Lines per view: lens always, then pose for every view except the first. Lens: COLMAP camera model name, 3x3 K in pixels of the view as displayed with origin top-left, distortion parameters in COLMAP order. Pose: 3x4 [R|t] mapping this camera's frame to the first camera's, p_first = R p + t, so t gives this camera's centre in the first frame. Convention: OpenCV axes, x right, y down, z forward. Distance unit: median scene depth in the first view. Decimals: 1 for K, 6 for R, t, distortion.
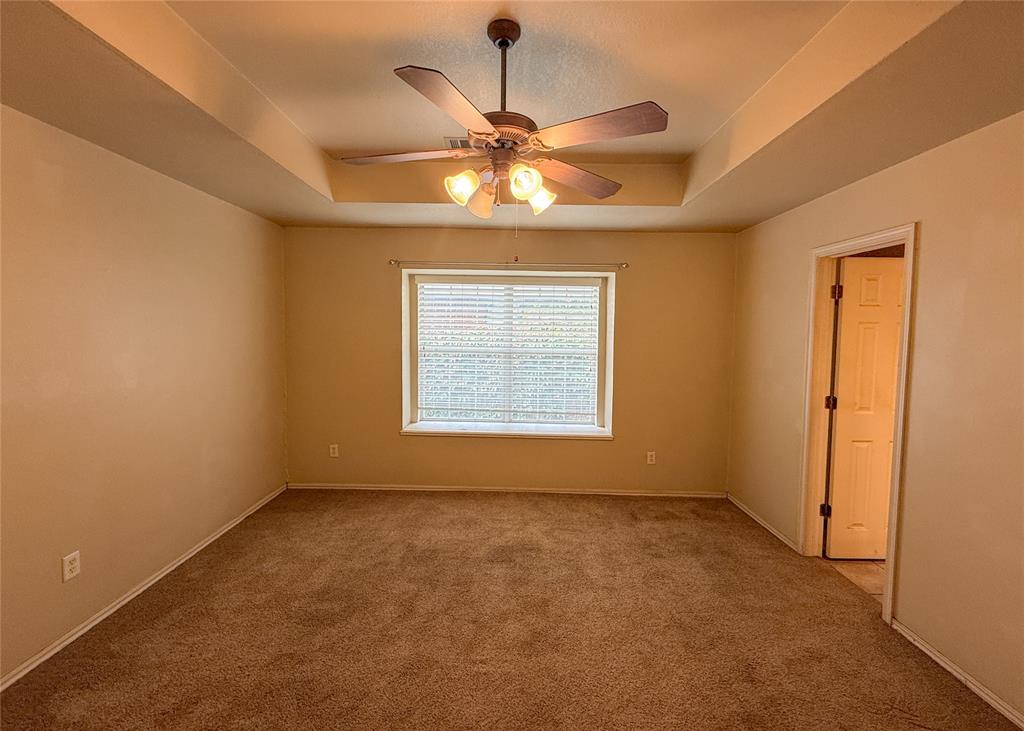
lens RADIAL K [[414.7, 0, 506.5], [0, 414.7, 346.7], [0, 0, 1]] dist [-0.000284, -0.000029]
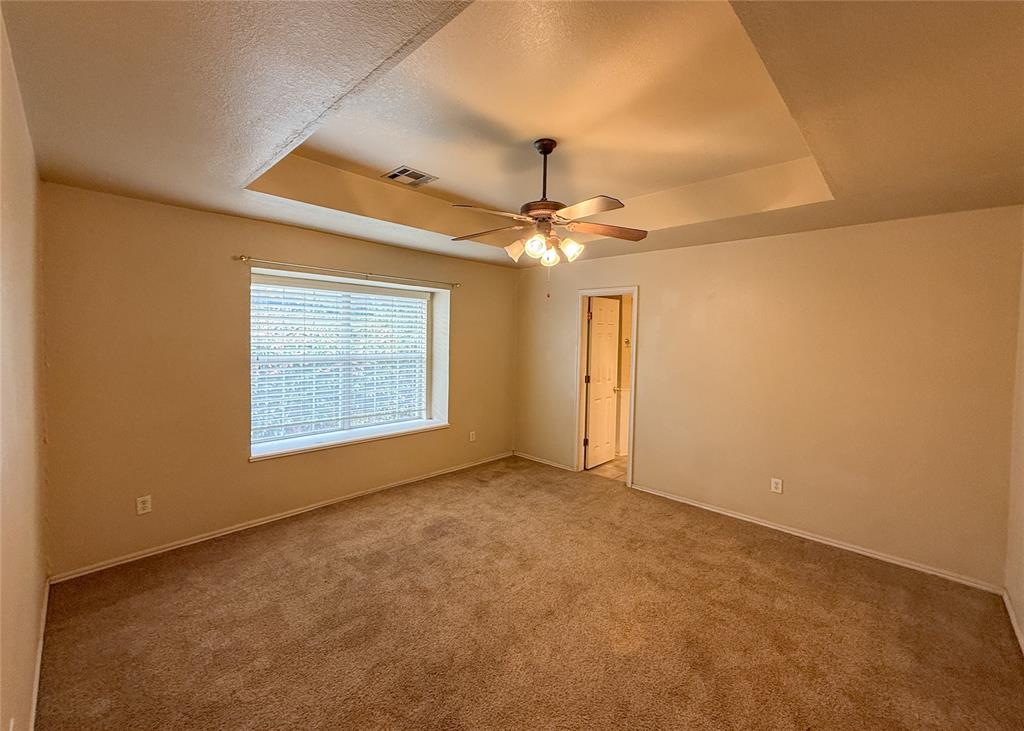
lens RADIAL K [[414.7, 0, 506.5], [0, 414.7, 346.7], [0, 0, 1]] dist [-0.000284, -0.000029]
pose [[0.688531, -0.021935, 0.724875, -0.589346], [0.025848, 0.999650, 0.005698, -0.016635], [-0.724746, 0.014814, 0.688856, 0.039272]]
